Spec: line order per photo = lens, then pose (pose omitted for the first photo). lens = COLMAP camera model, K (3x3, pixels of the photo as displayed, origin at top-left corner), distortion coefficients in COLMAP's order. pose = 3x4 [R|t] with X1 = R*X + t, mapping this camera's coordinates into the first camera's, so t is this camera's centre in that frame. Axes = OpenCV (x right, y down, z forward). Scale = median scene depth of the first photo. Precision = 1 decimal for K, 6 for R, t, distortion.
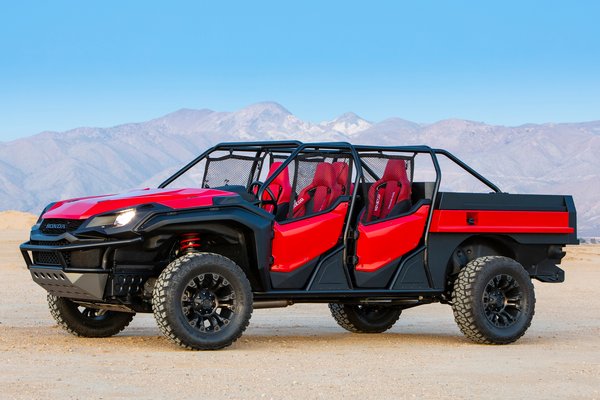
lens RADIAL K [[1739.8, 0, 300.0], [0, 1739.8, 200.0], [0, 0, 1]] dist [0.029415, 0.266030]
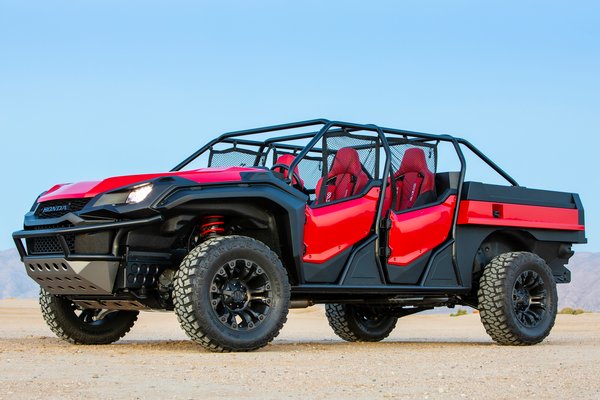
lens RADIAL K [[1239.2, 0, 300.0], [0, 1239.2, 200.0], [0, 0, 1]] dist [-0.239656, -0.045080]
pose [[0.995264, -0.007391, 0.096930, -0.073490], [0.013421, 0.998004, -0.061707, 0.045700], [-0.096281, 0.062716, 0.993376, 0.364738]]
